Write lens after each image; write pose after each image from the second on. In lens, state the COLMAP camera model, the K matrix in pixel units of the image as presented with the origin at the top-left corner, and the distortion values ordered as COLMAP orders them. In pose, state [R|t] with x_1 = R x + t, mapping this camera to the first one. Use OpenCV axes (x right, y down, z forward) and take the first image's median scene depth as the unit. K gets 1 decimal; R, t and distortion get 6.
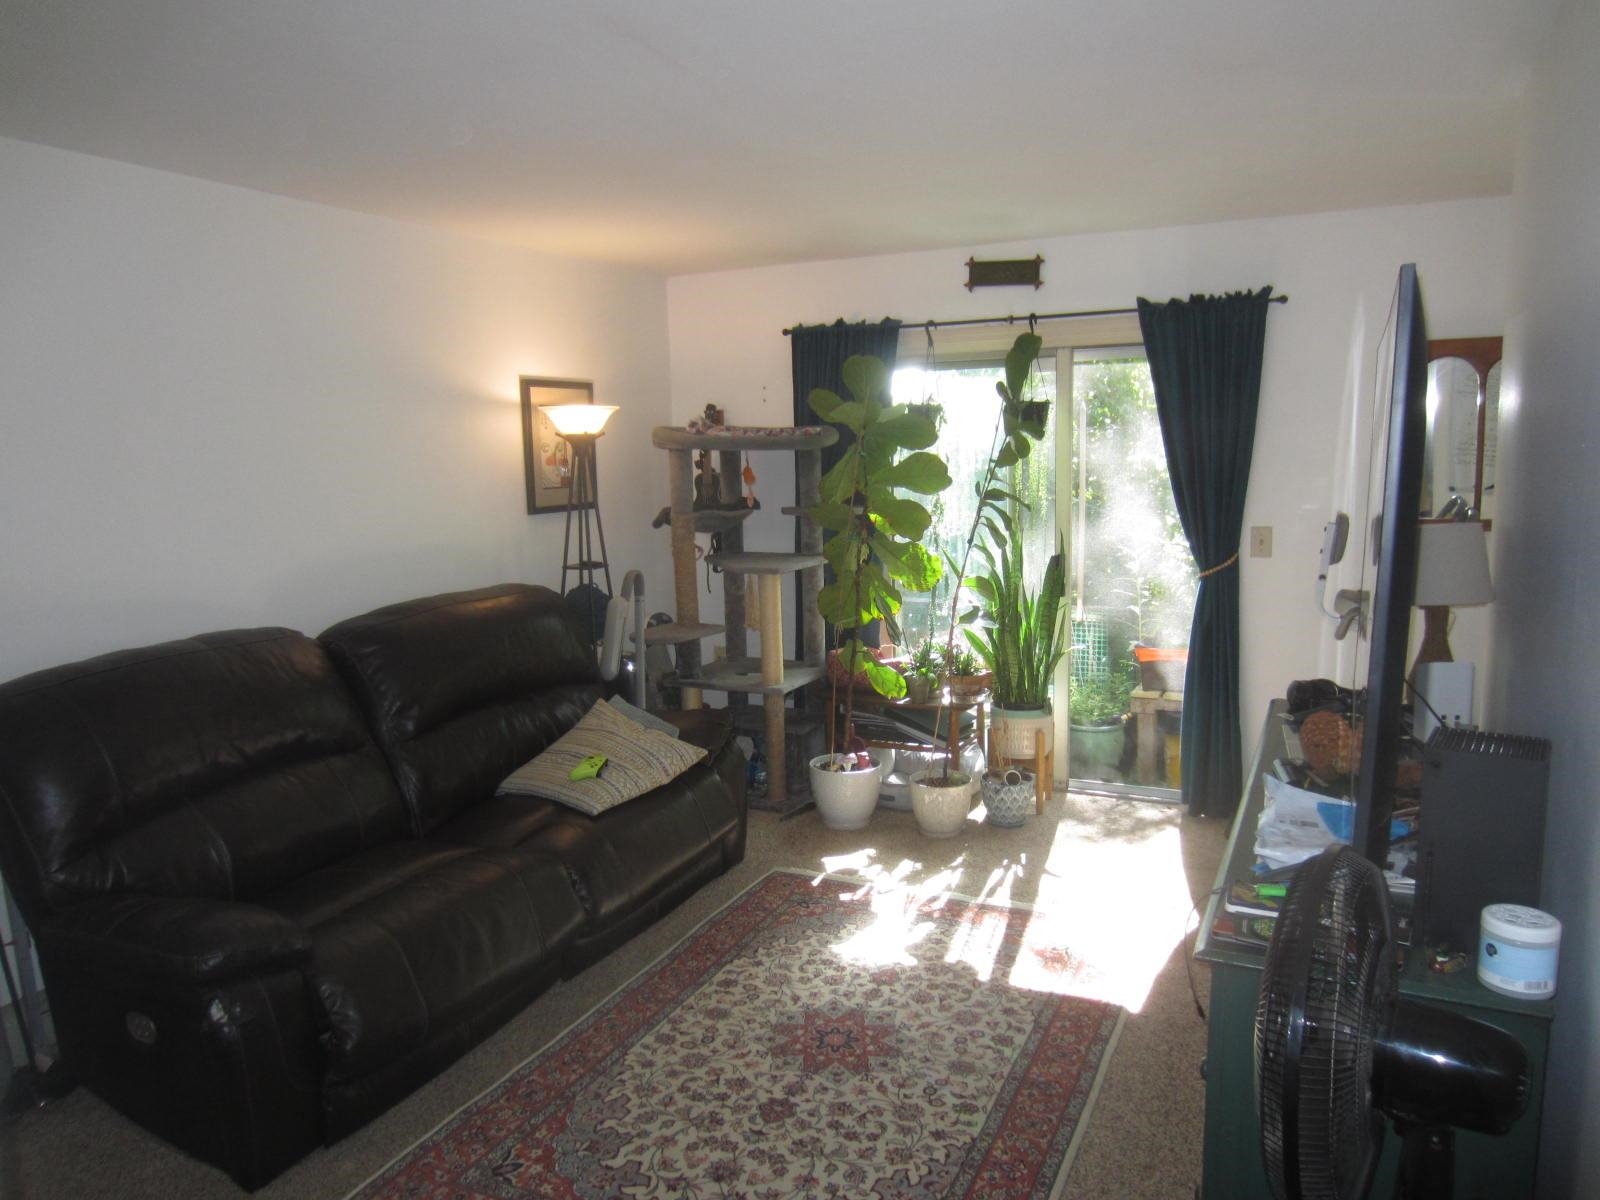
lens RADIAL K [[1140.7, 0, 804.1], [0, 1140.7, 596.6], [0, 0, 1]] dist [-0.028255, 0.012741]
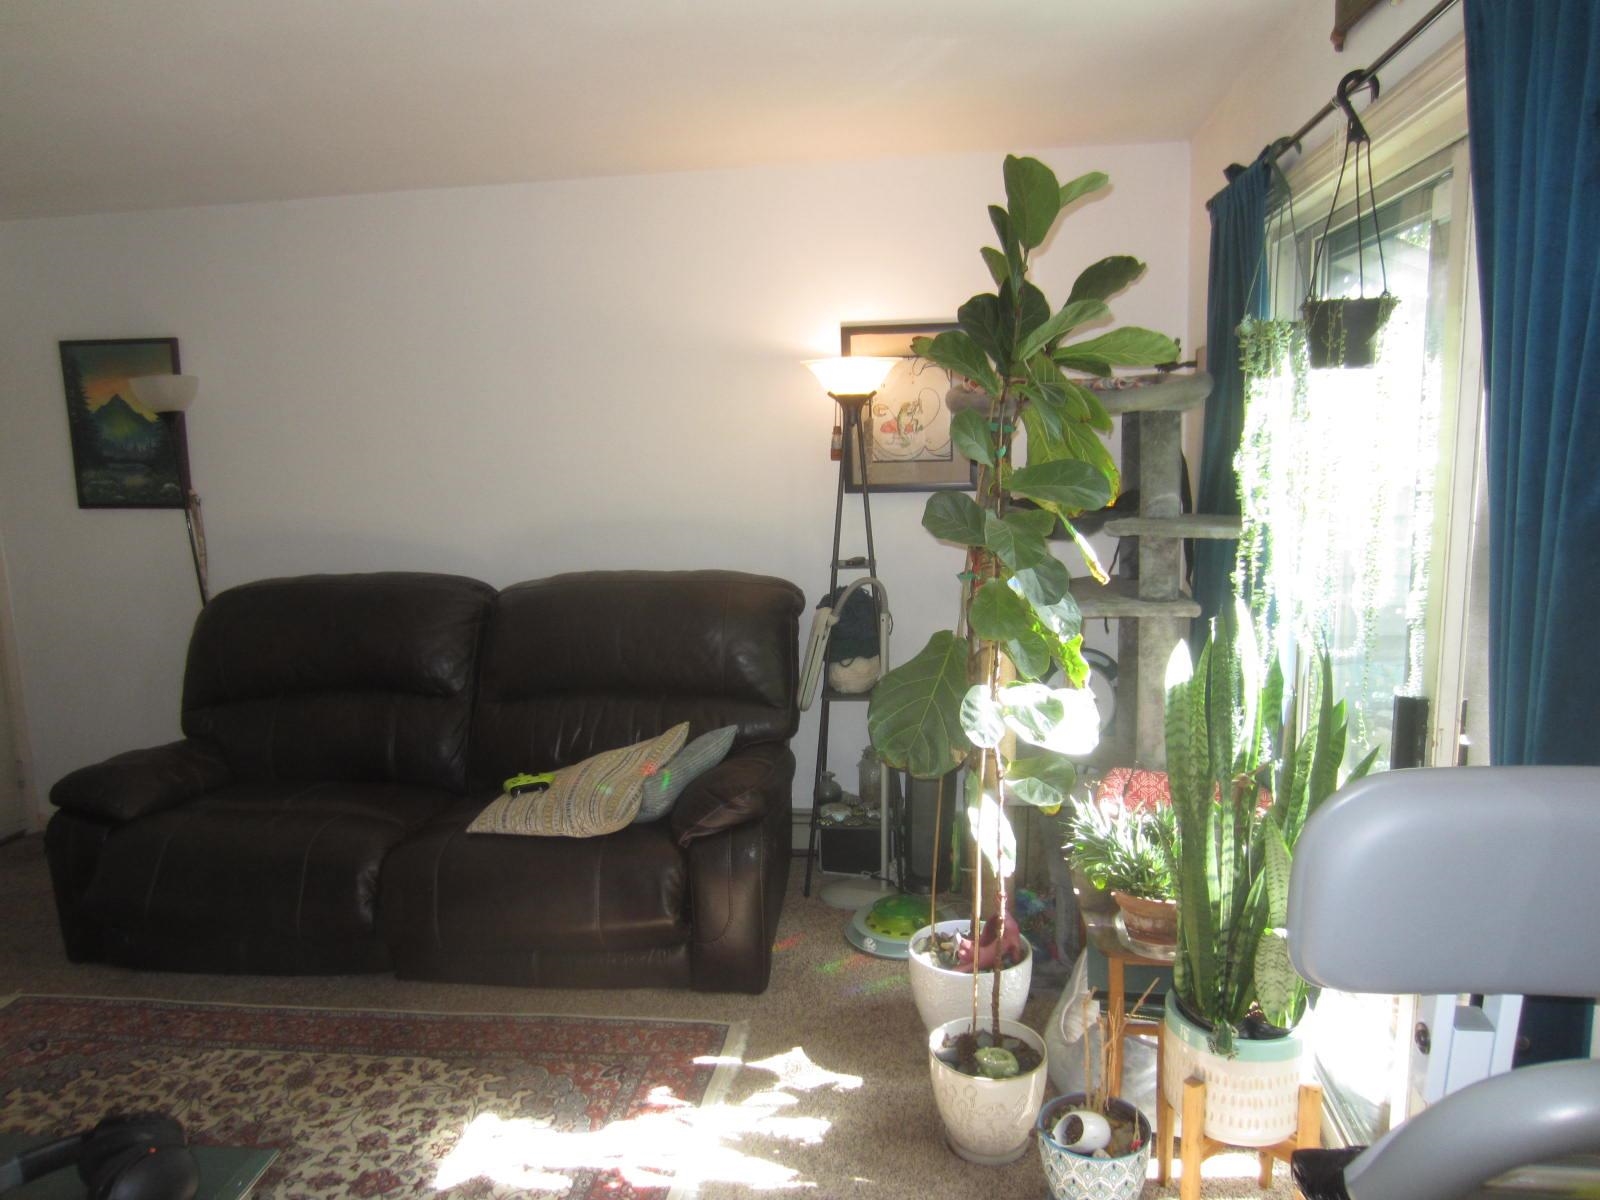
lens RADIAL K [[1140.7, 0, 796.9], [0, 1140.7, 594.6], [0, 0, 1]] dist [-0.028255, 0.012741]
pose [[0.307594, 0.152487, -0.939220, 0.701330], [-0.102370, 0.986650, 0.126661, -0.131815], [0.945995, 0.057188, 0.319097, 0.930245]]
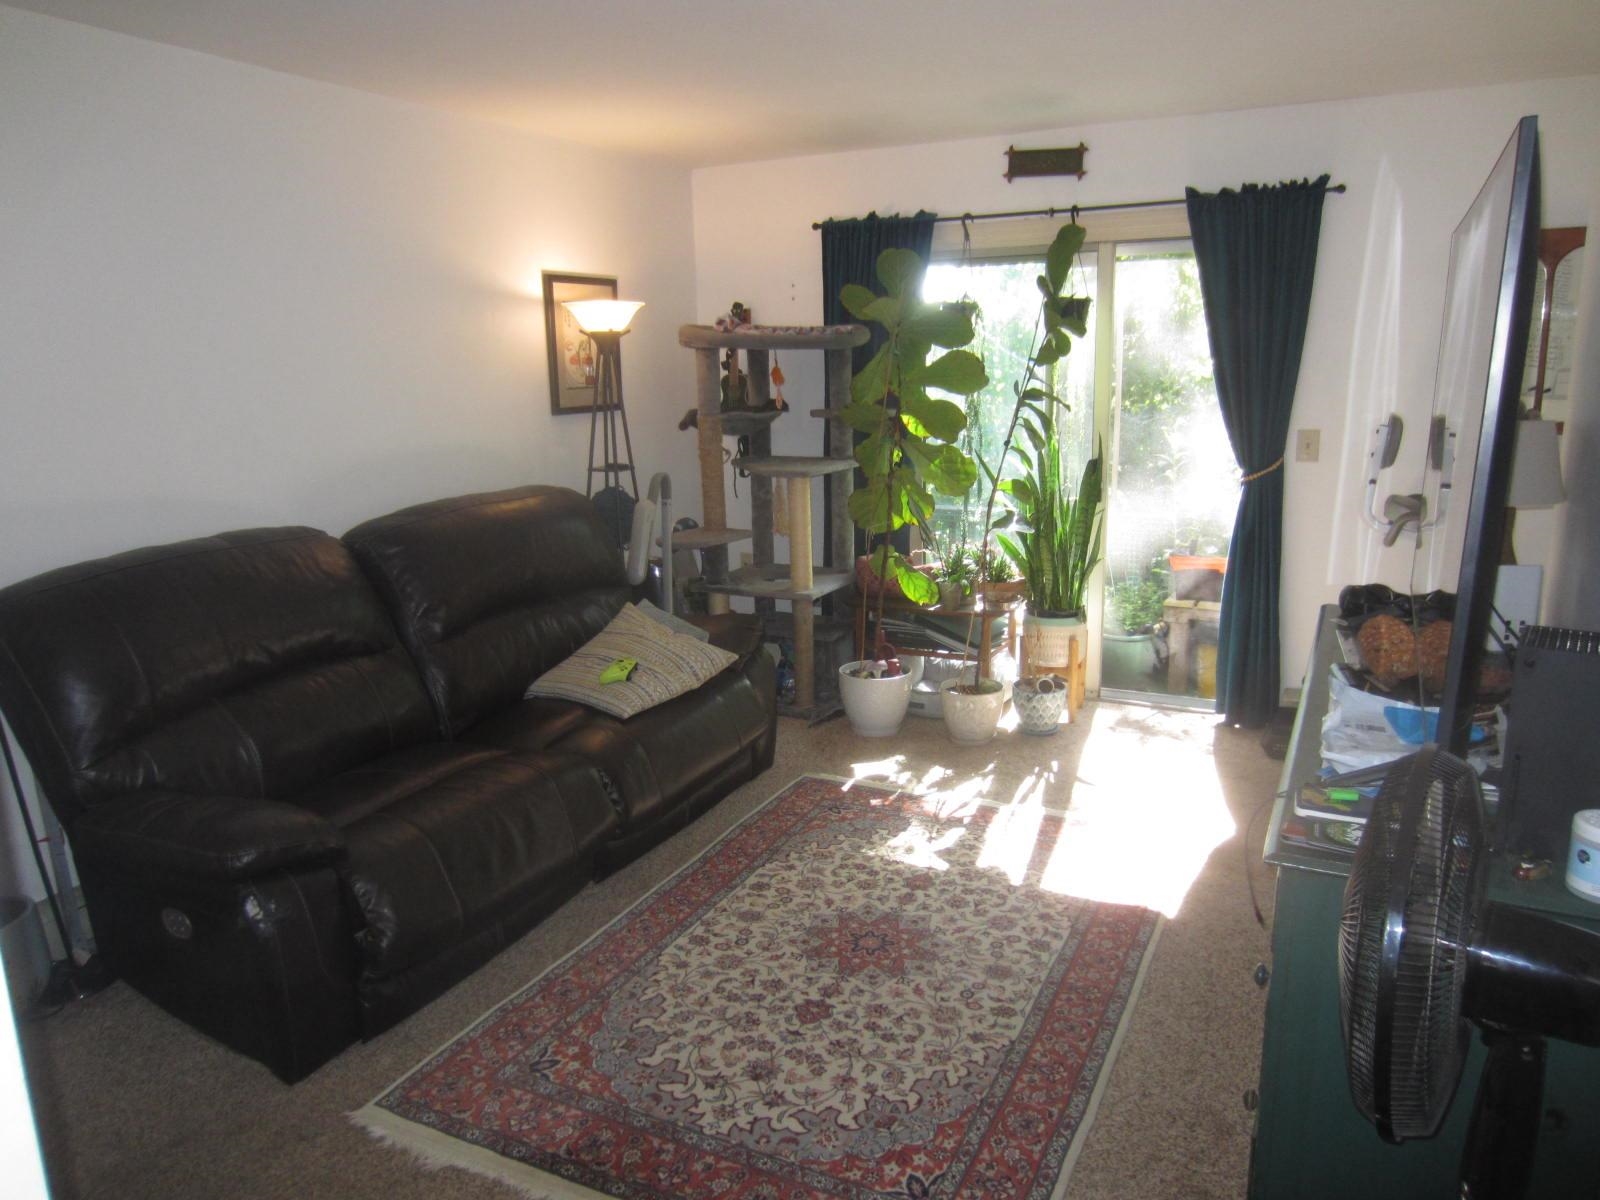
lens RADIAL K [[1140.7, 0, 801.3], [0, 1140.7, 595.1], [0, 0, 1]] dist [-0.028255, 0.012741]
pose [[0.999829, 0.005539, -0.017655, -0.014078], [-0.004212, 0.997224, 0.074339, 0.011031], [0.018018, -0.074251, 0.997077, 0.024865]]
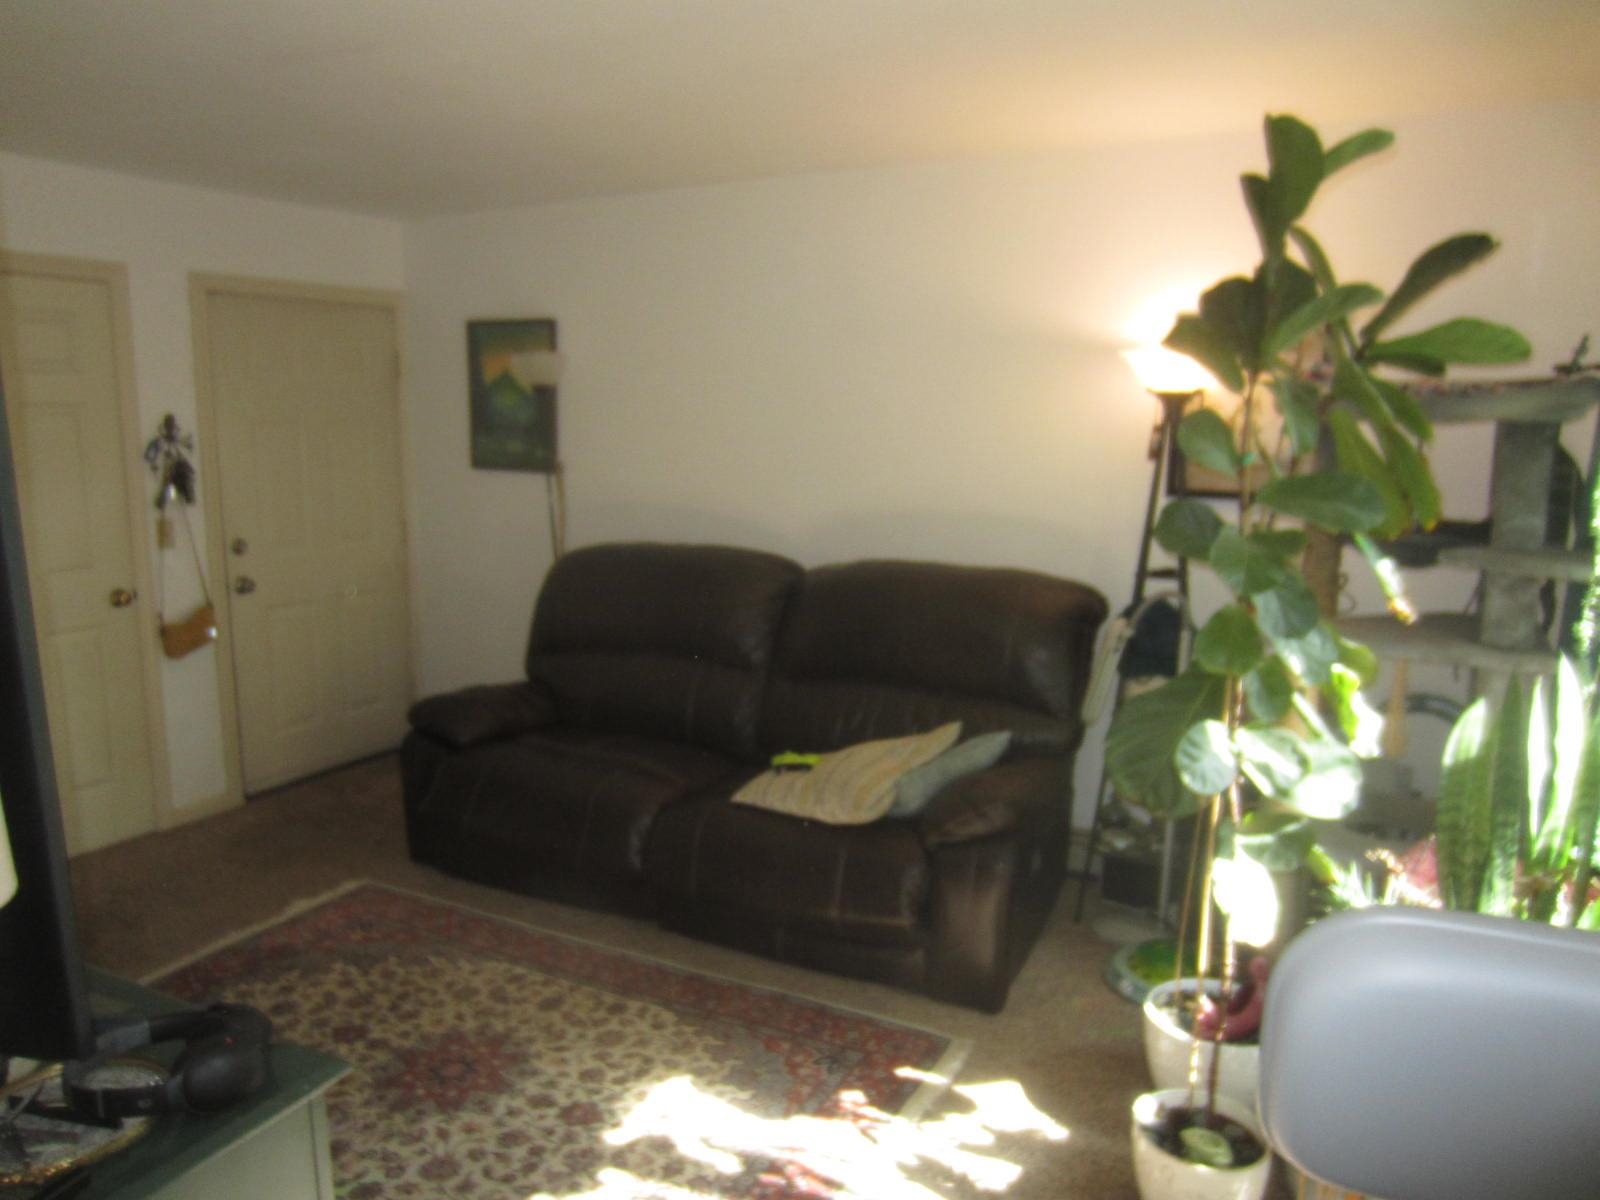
lens RADIAL K [[1140.7, 0, 796.8], [0, 1140.7, 597.9], [0, 0, 1]] dist [-0.028255, 0.012741]
pose [[-0.043517, 0.176913, -0.983264, 0.690803], [-0.138112, 0.973681, 0.181301, -0.143929], [0.989460, 0.143690, -0.017938, 1.025446]]
